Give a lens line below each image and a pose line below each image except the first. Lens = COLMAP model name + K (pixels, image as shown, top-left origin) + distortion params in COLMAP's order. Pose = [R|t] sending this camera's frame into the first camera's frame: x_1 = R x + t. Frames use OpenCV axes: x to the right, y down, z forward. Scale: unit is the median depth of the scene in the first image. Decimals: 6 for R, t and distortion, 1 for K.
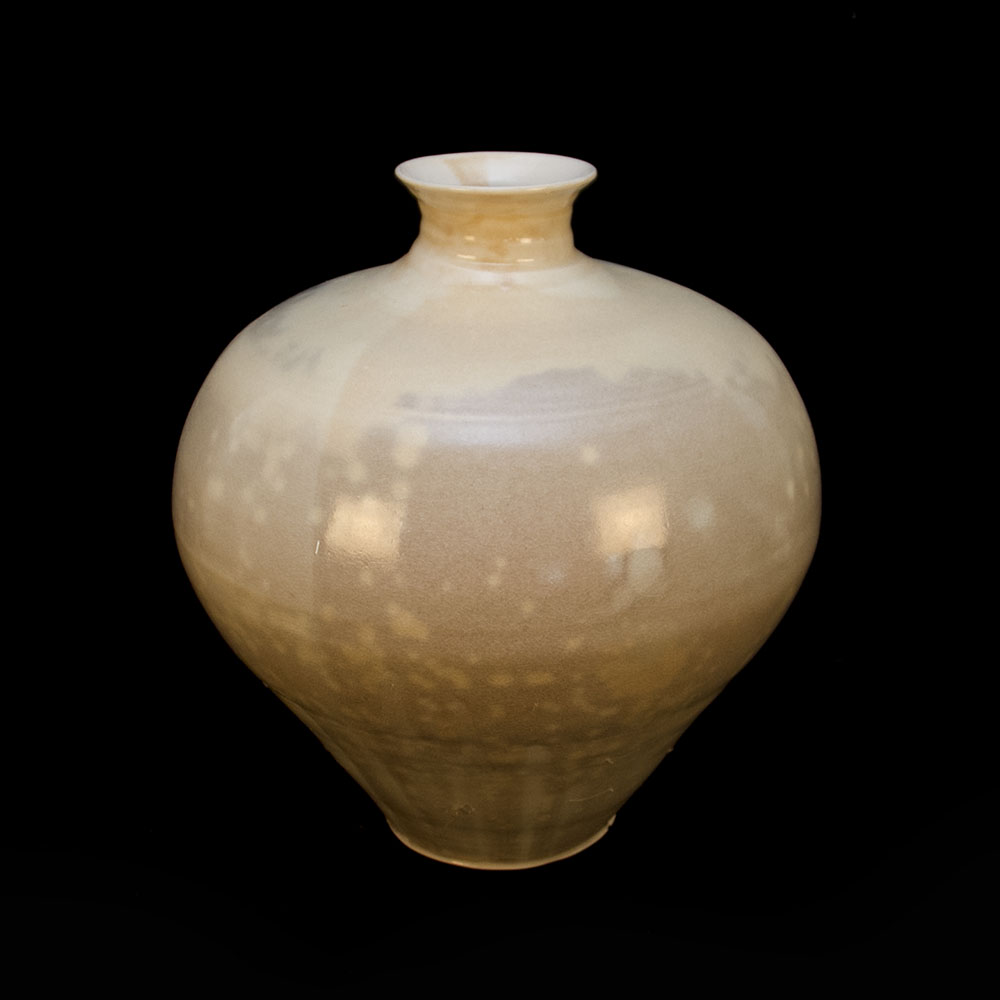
lens RADIAL K [[1660.1, 0, 490.5], [0, 1660.1, 506.8], [0, 0, 1]] dist [0.130532, 0.000000]
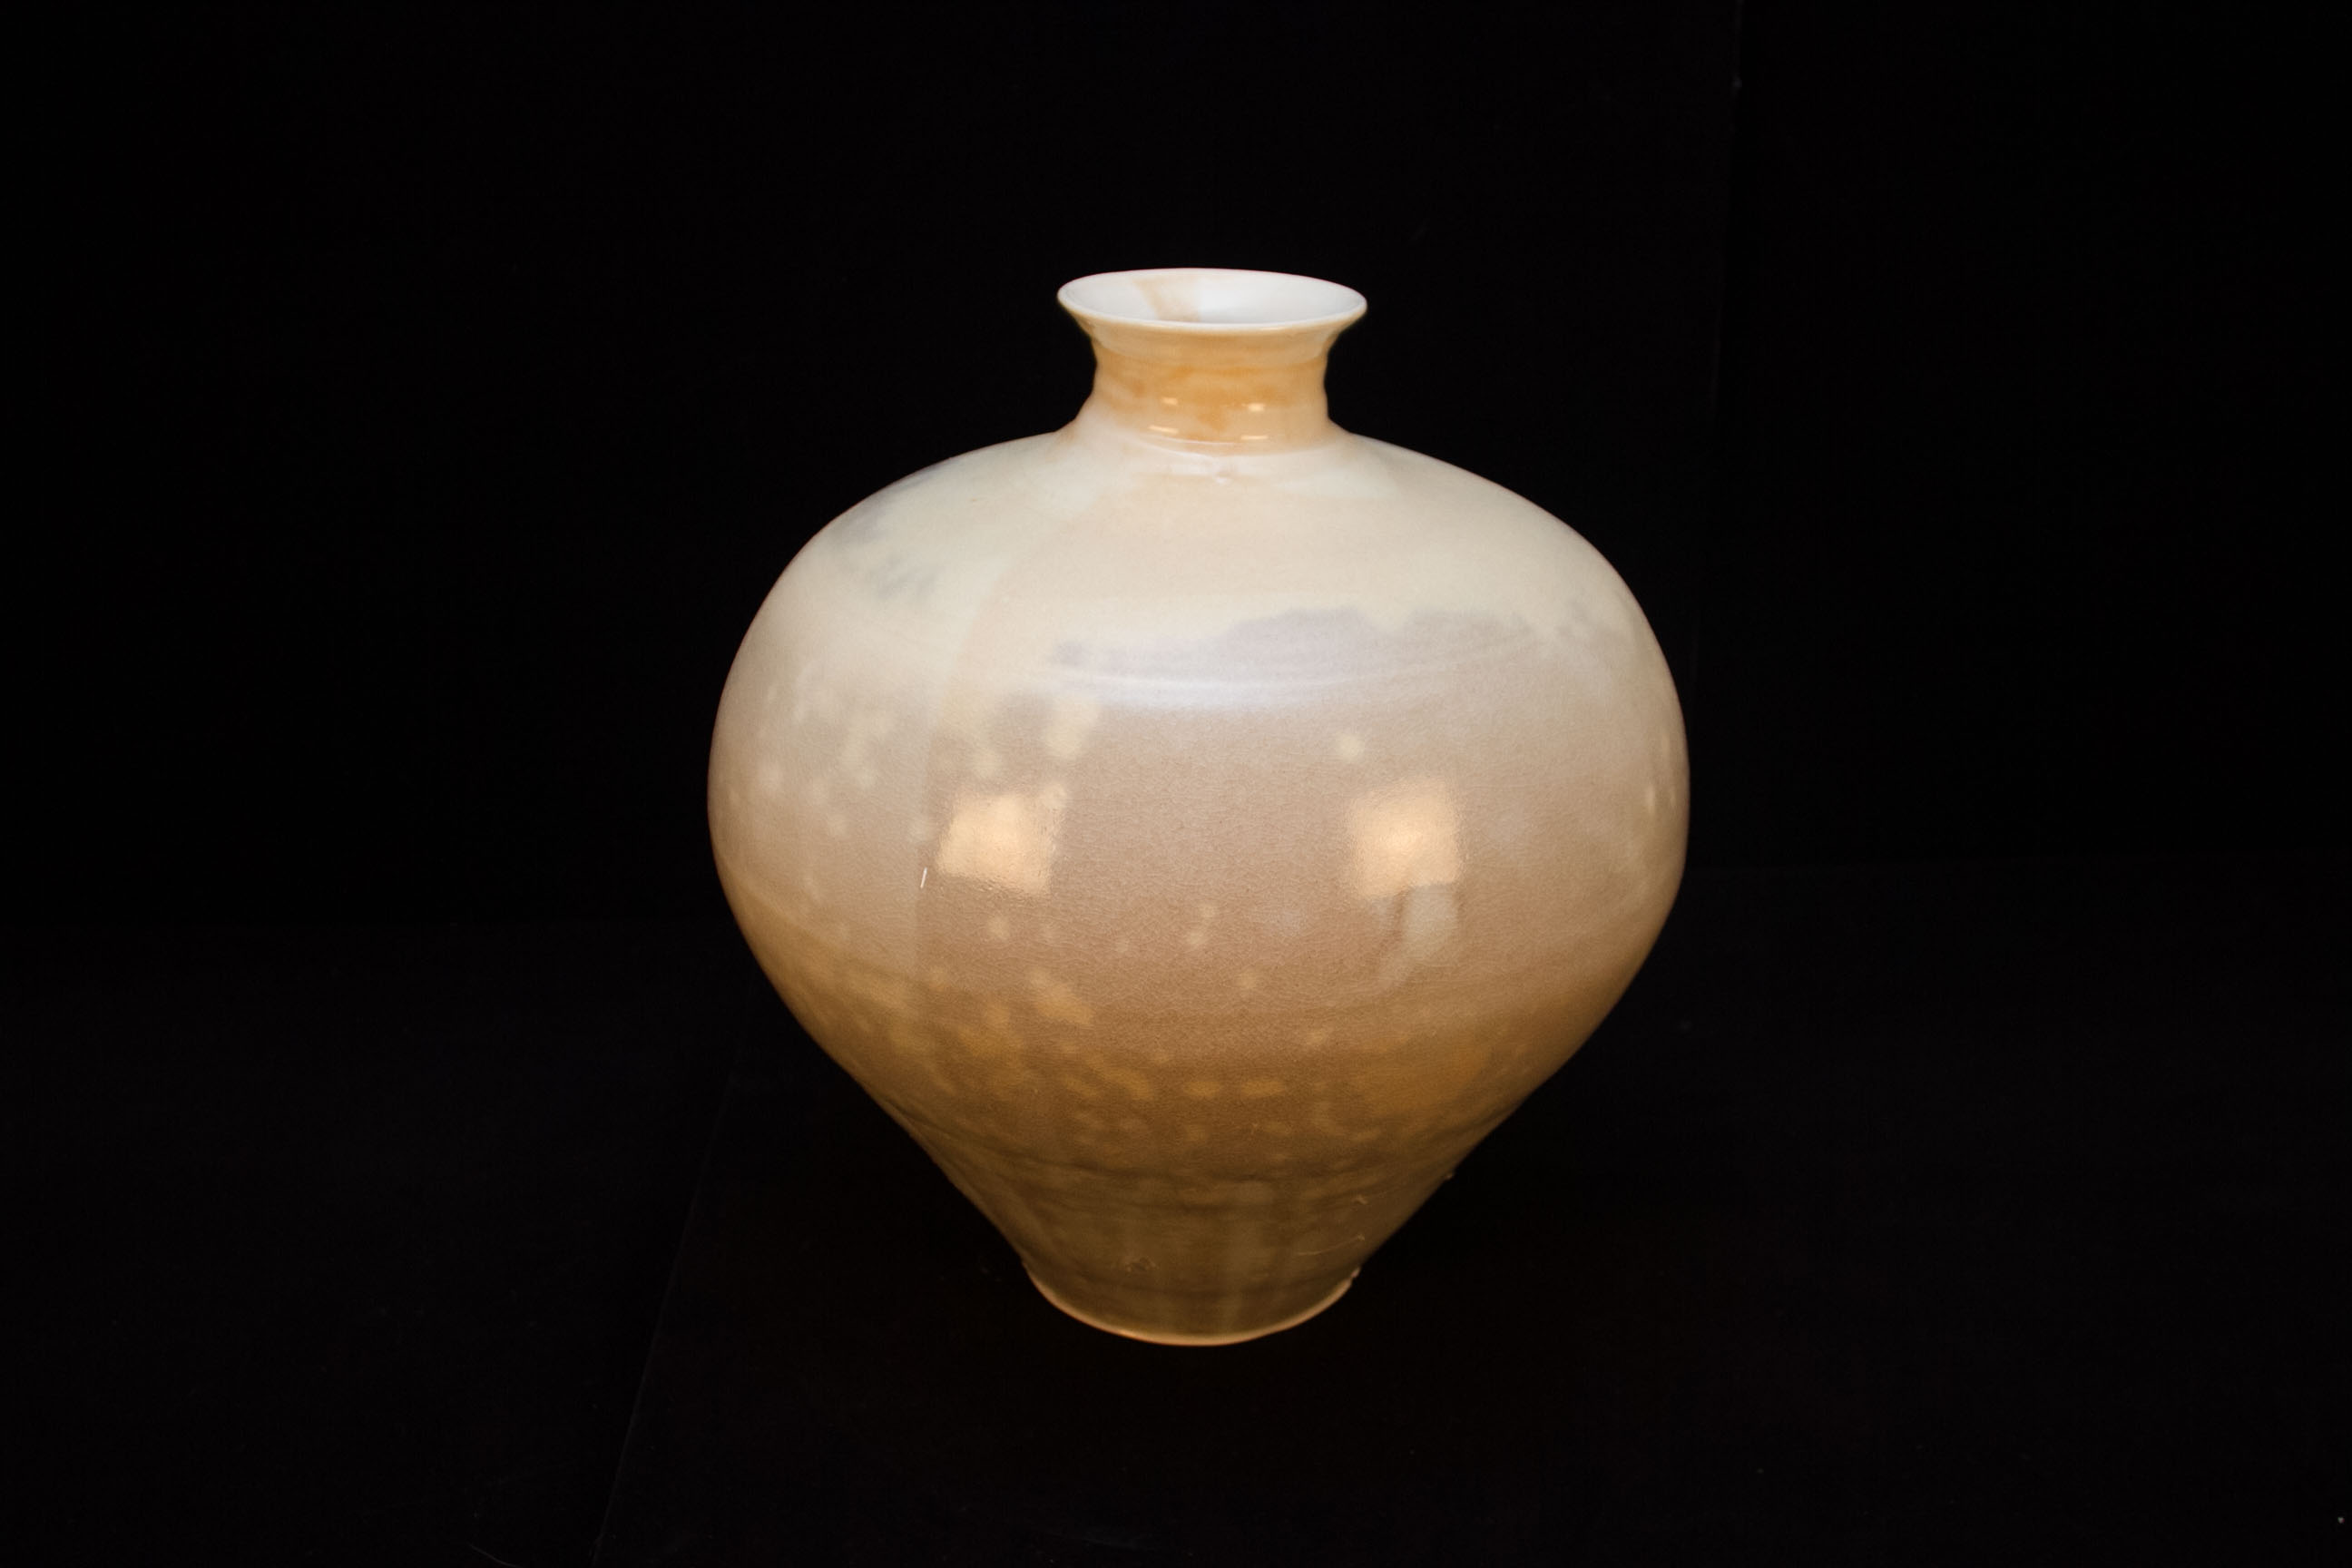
lens RADIAL K [[2239.5, 0, 1195.9], [0, 2239.5, 787.4], [0, 0, 1]] dist [-0.045528, 0.000000]
pose [[0.999631, 0.024825, 0.011072, -0.008719], [-0.025107, 0.999343, 0.026121, -0.035025], [-0.010416, -0.026390, 0.999597, 0.127504]]
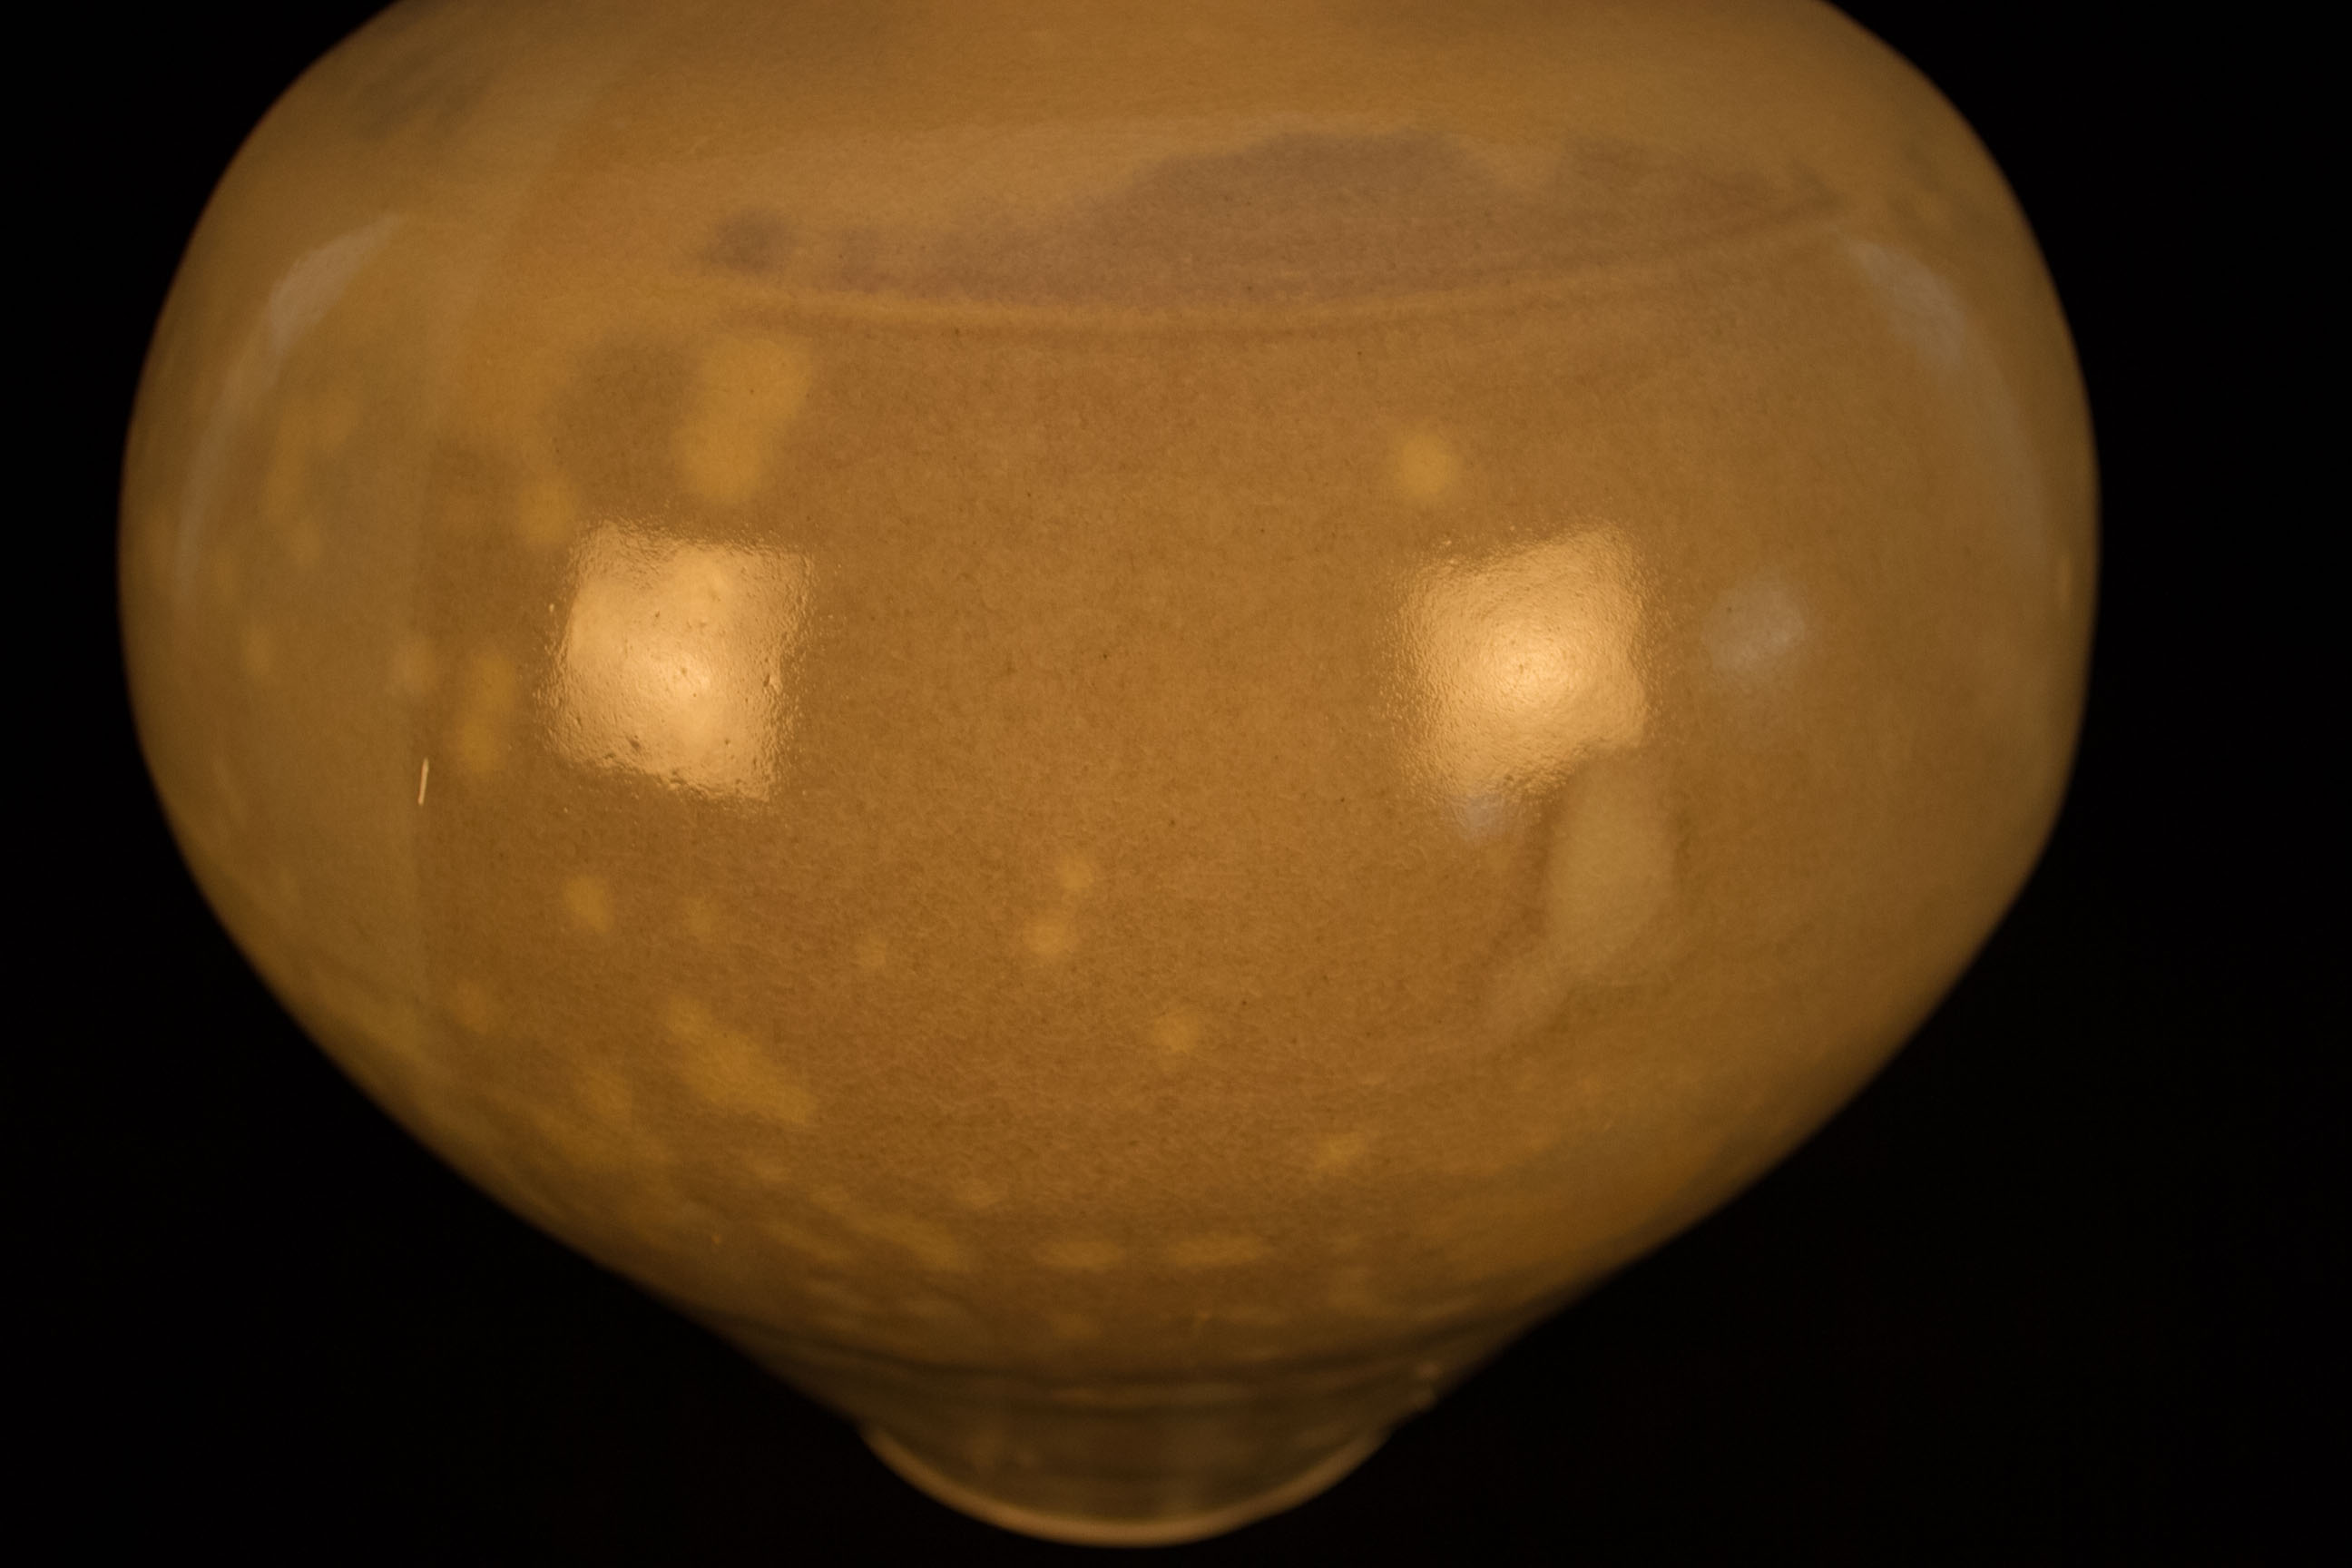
lens RADIAL K [[2239.5, 0, 1183.6], [0, 2239.5, 794.6], [0, 0, 1]] dist [-0.045528, 0.000000]
pose [[0.999723, 0.022761, -0.005932, 0.023776], [-0.021582, 0.987925, 0.153420, -0.031956], [0.009353, -0.153250, 0.988143, 0.615801]]
